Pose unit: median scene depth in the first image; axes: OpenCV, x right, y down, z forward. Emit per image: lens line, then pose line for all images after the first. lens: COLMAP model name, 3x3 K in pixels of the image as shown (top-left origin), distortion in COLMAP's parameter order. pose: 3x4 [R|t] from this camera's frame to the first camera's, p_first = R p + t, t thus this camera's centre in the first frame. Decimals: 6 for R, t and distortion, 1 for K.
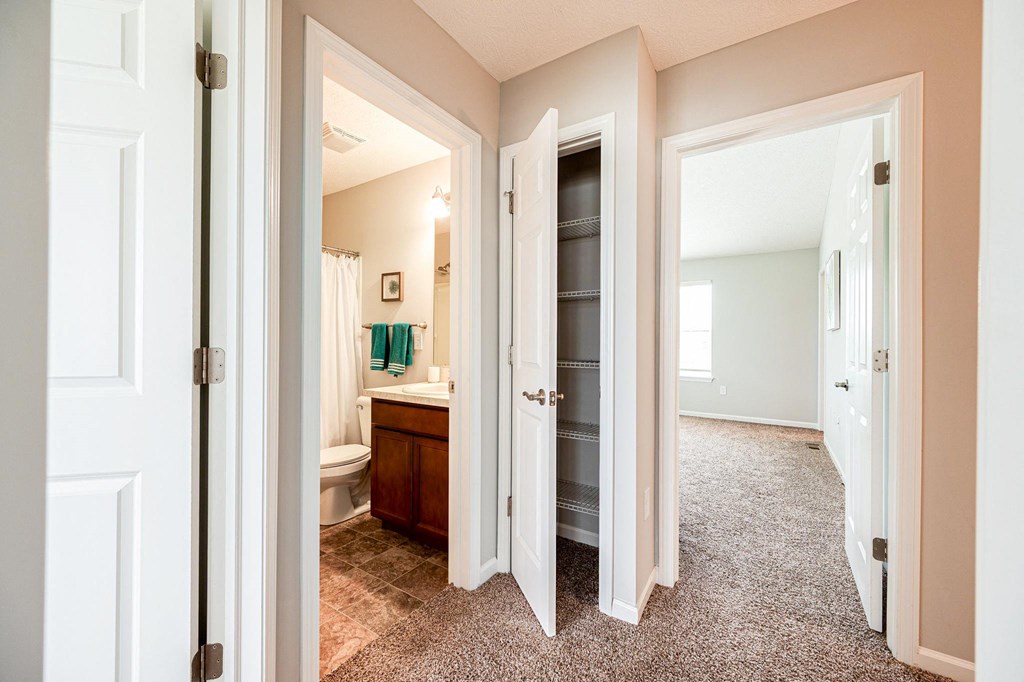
lens RADIAL K [[404.9, 0, 507.4], [0, 404.9, 341.6], [0, 0, 1]] dist [0.002238, -0.000009]
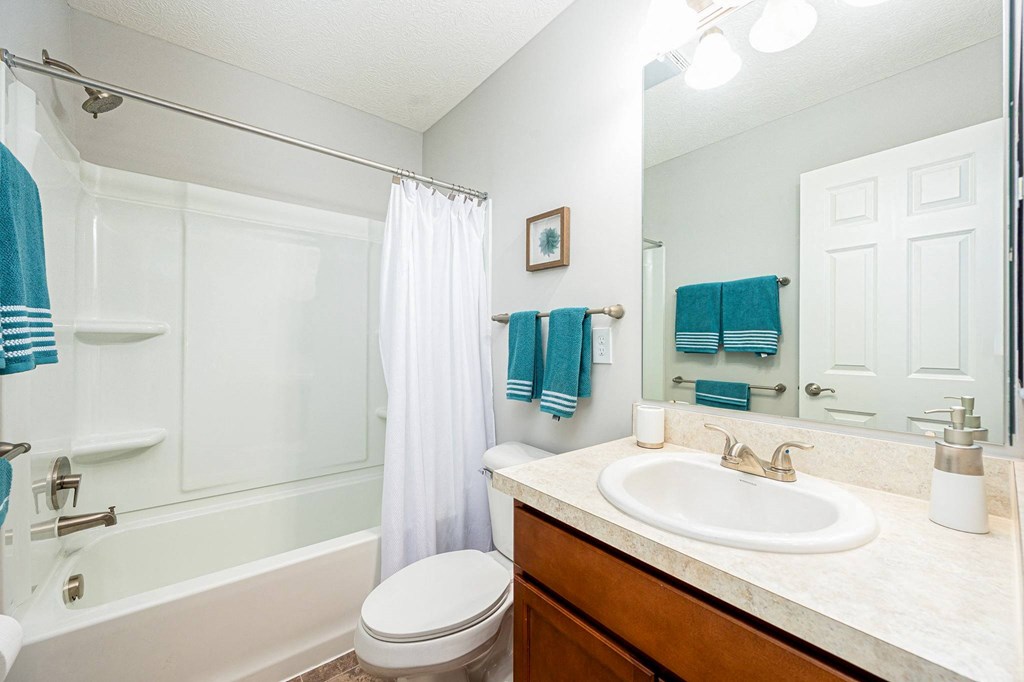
lens RADIAL K [[404.9, 0, 507.4], [0, 404.9, 341.6], [0, 0, 1]] dist [0.002238, -0.000009]
pose [[0.952163, -0.002707, -0.305580, -0.177895], [0.000573, 0.999975, -0.007072, -0.002275], [0.305591, 0.006559, 0.952140, 0.503039]]
